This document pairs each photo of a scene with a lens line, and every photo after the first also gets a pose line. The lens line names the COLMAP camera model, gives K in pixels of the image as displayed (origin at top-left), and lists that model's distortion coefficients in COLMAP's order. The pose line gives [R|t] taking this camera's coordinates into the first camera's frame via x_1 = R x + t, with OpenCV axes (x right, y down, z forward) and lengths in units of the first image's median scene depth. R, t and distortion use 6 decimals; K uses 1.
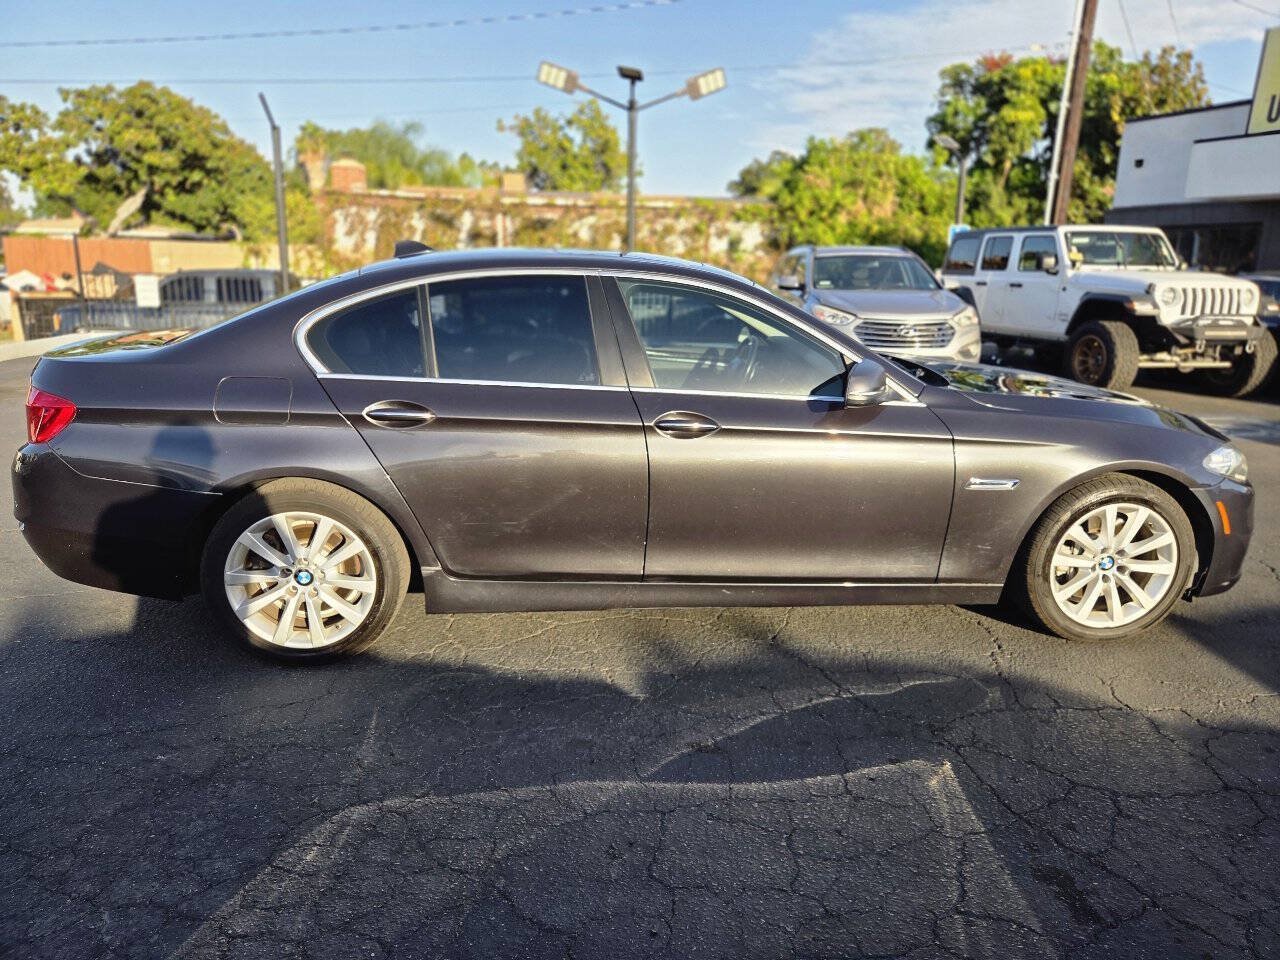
lens RADIAL K [[877.2, 0, 641.6], [0, 877.2, 482.7], [0, 0, 1]] dist [0.070151, -0.057037]
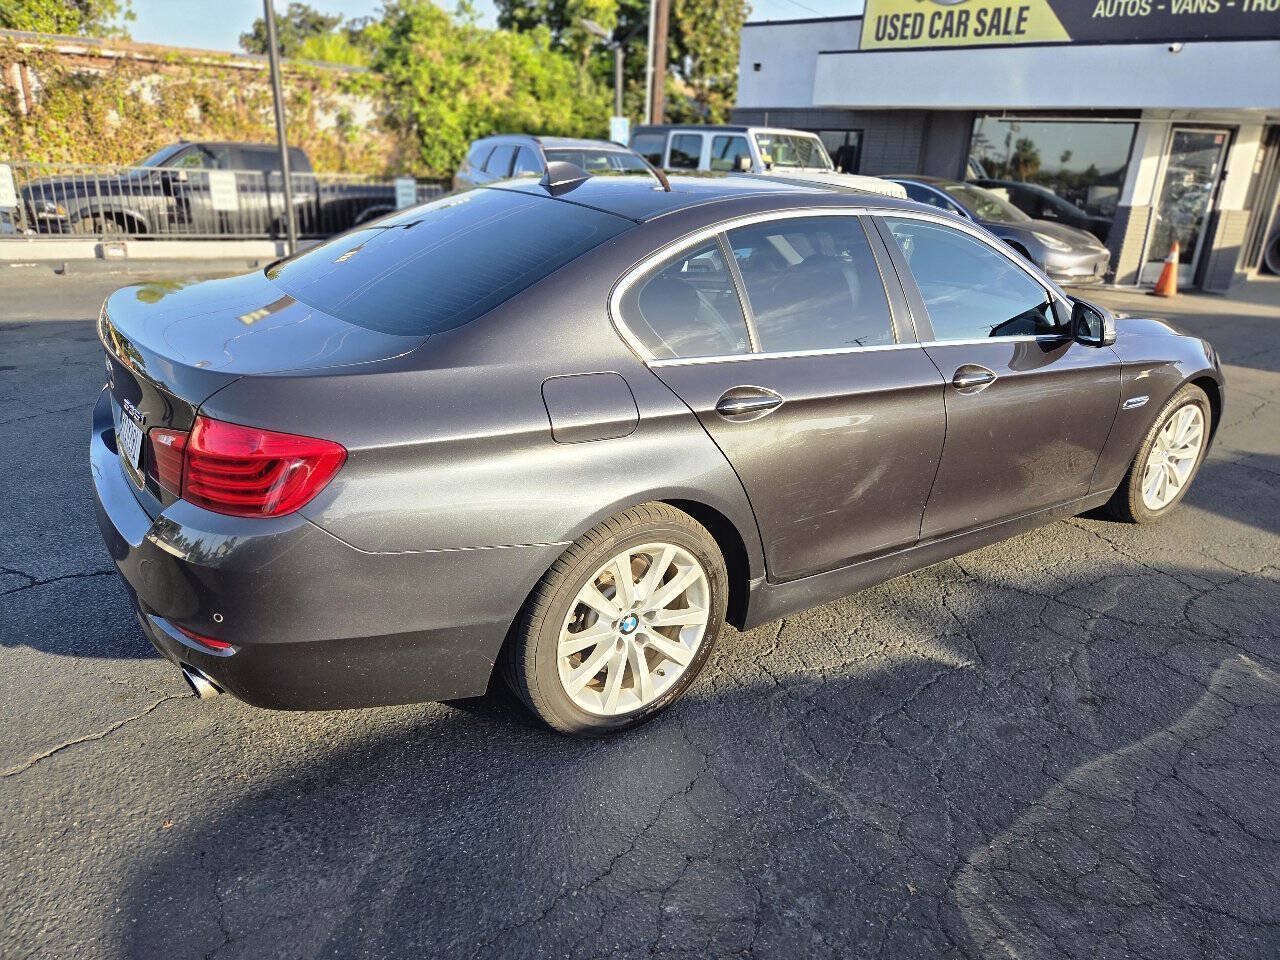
lens RADIAL K [[877.2, 0, 653.1], [0, 877.2, 479.1], [0, 0, 1]] dist [0.070151, -0.057037]
pose [[0.861022, -0.153720, 0.484780, -0.117828], [0.092776, 0.984707, 0.147462, -0.021466], [-0.500034, -0.081992, 0.862116, 0.055267]]
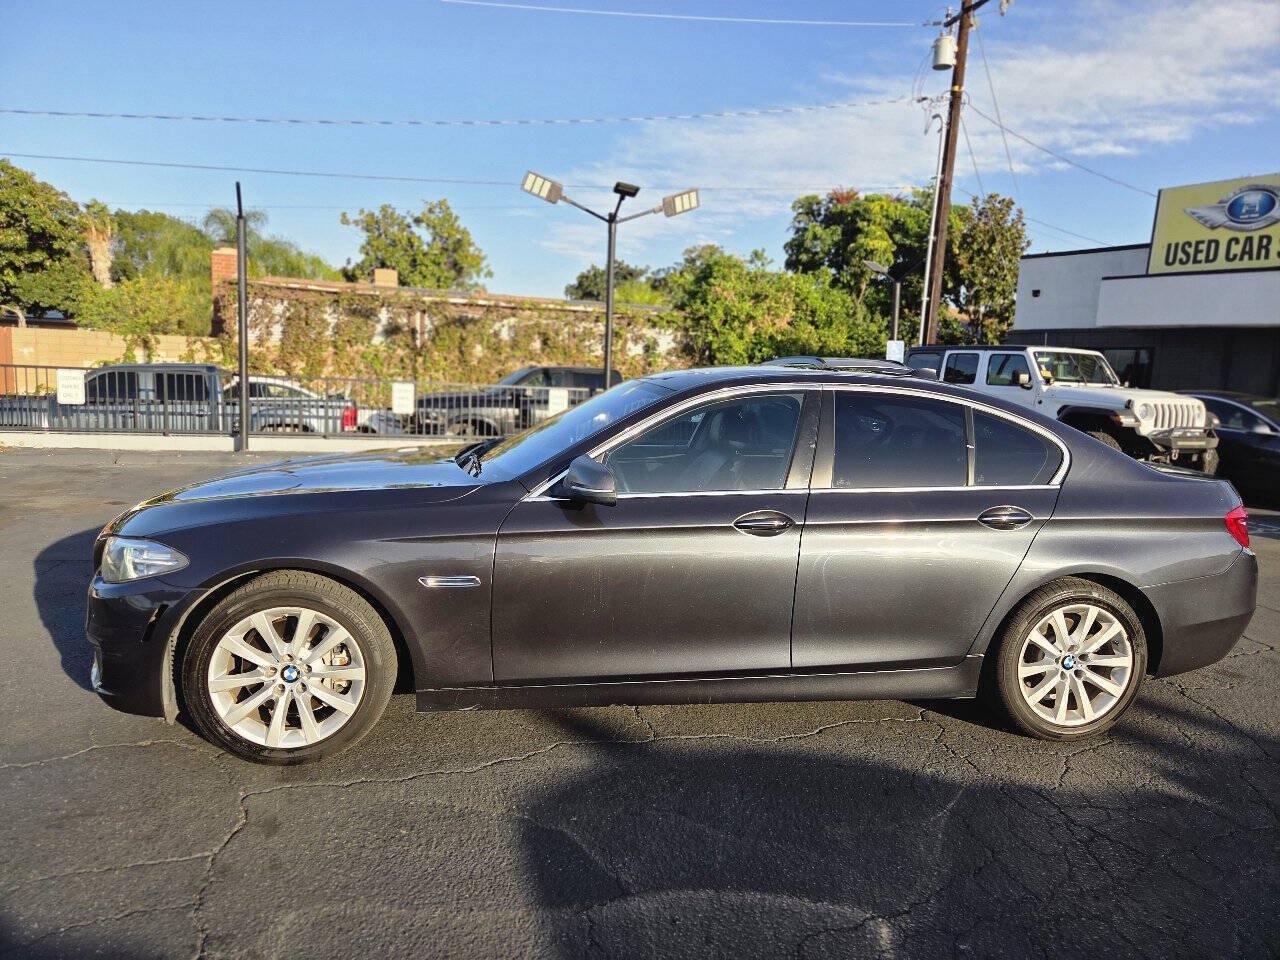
lens RADIAL K [[877.2, 0, 638.2], [0, 877.2, 487.0], [0, 0, 1]] dist [0.070151, -0.057037]
pose [[0.974191, -0.007783, 0.225593, -0.145579], [0.030413, 0.994818, -0.097013, -0.009815], [-0.223669, 0.101370, 0.969379, 0.021809]]
